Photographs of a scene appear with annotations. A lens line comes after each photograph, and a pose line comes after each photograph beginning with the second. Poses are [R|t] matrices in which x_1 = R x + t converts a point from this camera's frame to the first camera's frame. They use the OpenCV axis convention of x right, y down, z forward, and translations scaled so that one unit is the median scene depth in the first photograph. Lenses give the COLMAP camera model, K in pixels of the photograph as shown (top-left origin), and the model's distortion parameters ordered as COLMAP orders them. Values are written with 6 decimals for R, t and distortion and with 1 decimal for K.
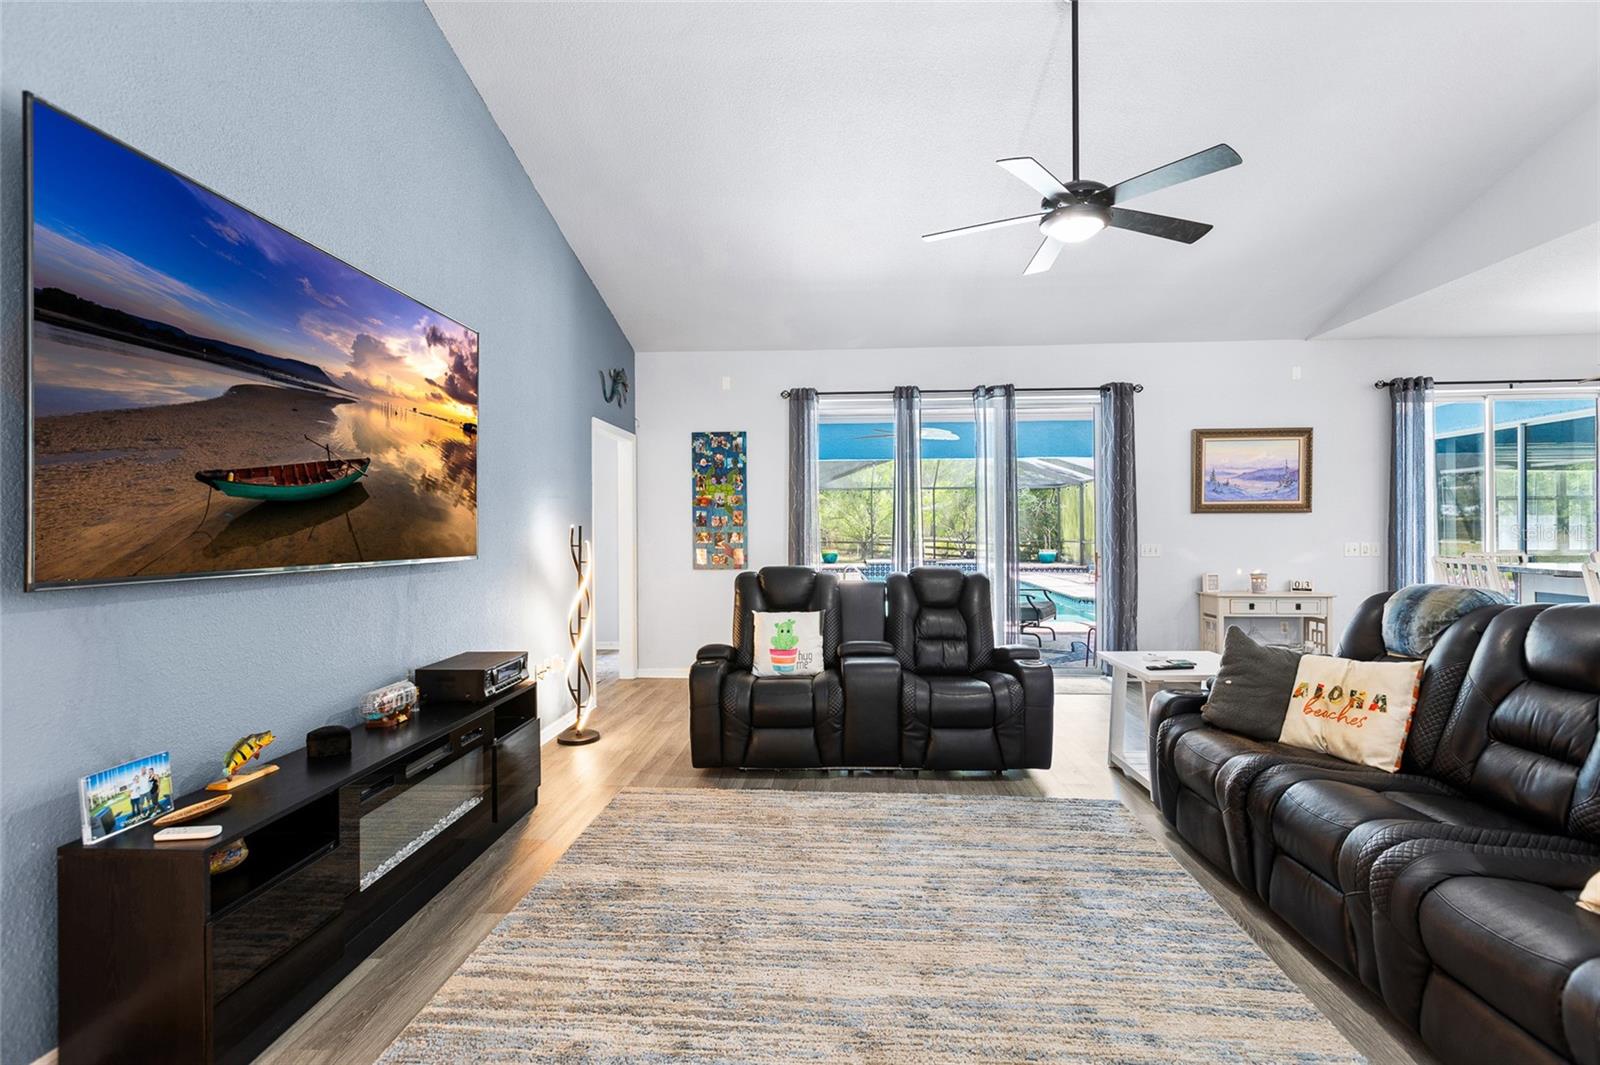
lens RADIAL K [[820.2, 0, 770.4], [0, 820.2, 532.6], [0, 0, 1]] dist [0.029545, -0.000488]
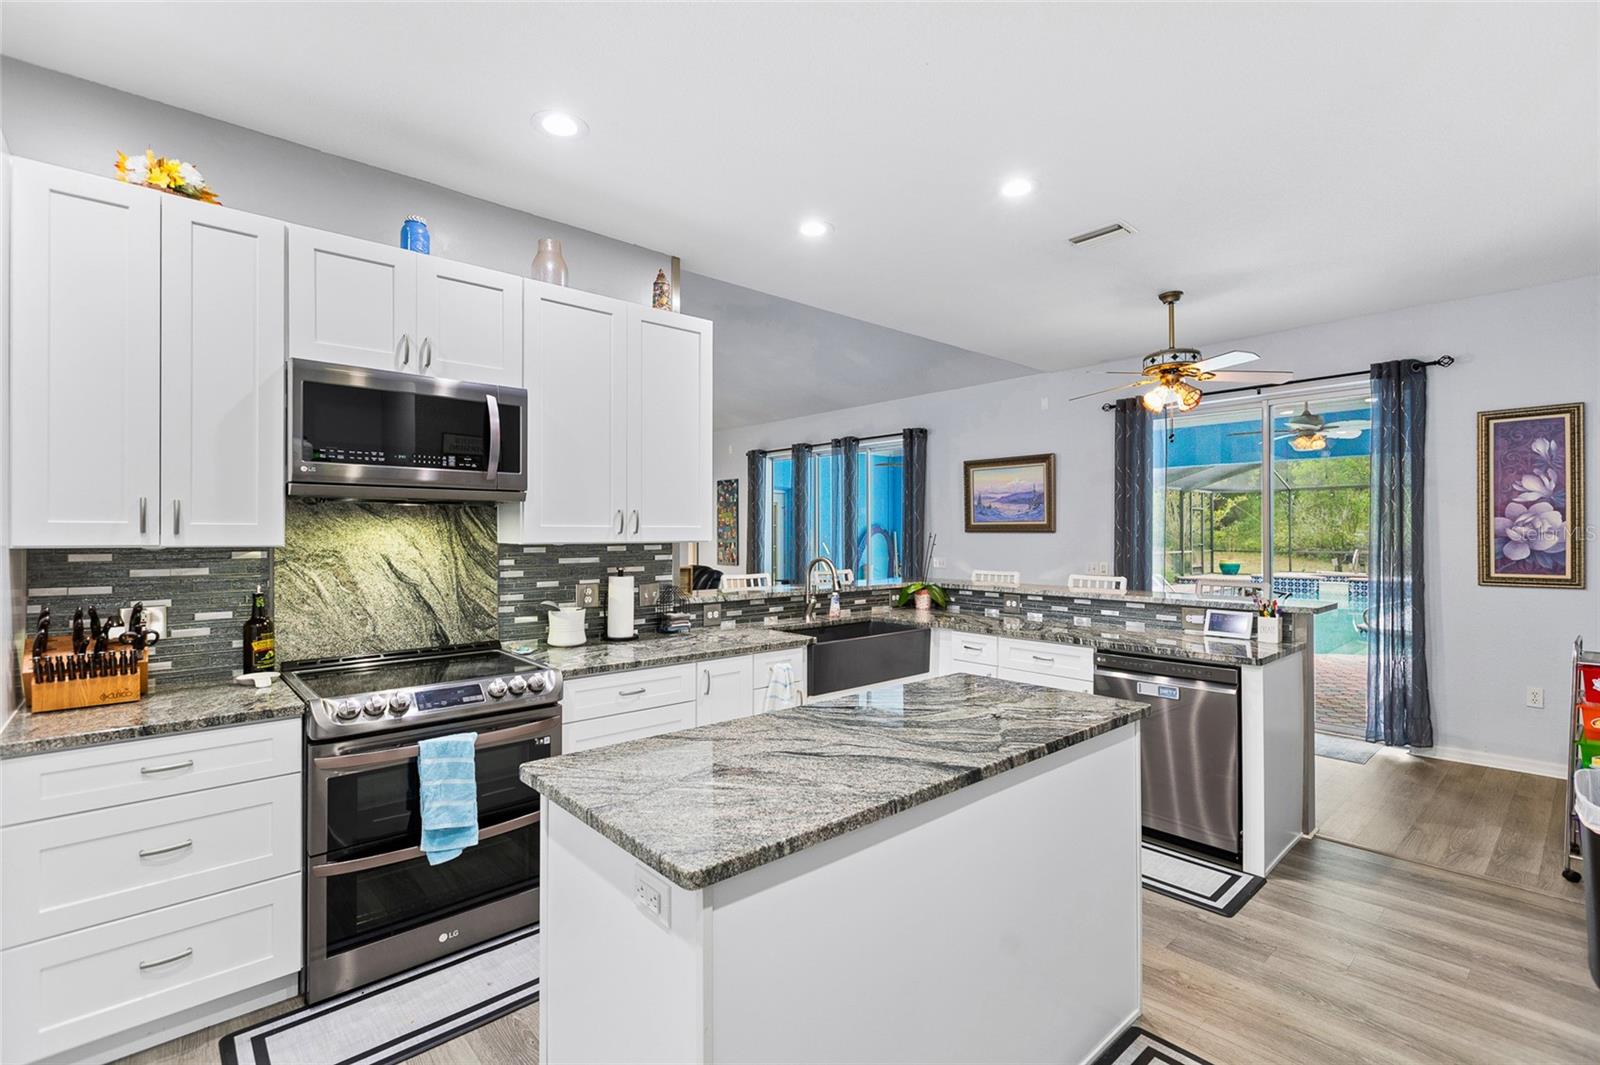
lens RADIAL K [[726.2, 0, 811.1], [0, 726.2, 528.1], [0, 0, 1]] dist [0.002684, 0.000253]
pose [[0.708505, 0.000335, -0.705706, 1.088291], [-0.009061, 0.999922, -0.008623, -0.018800], [0.705648, 0.012504, 0.708452, 0.115485]]
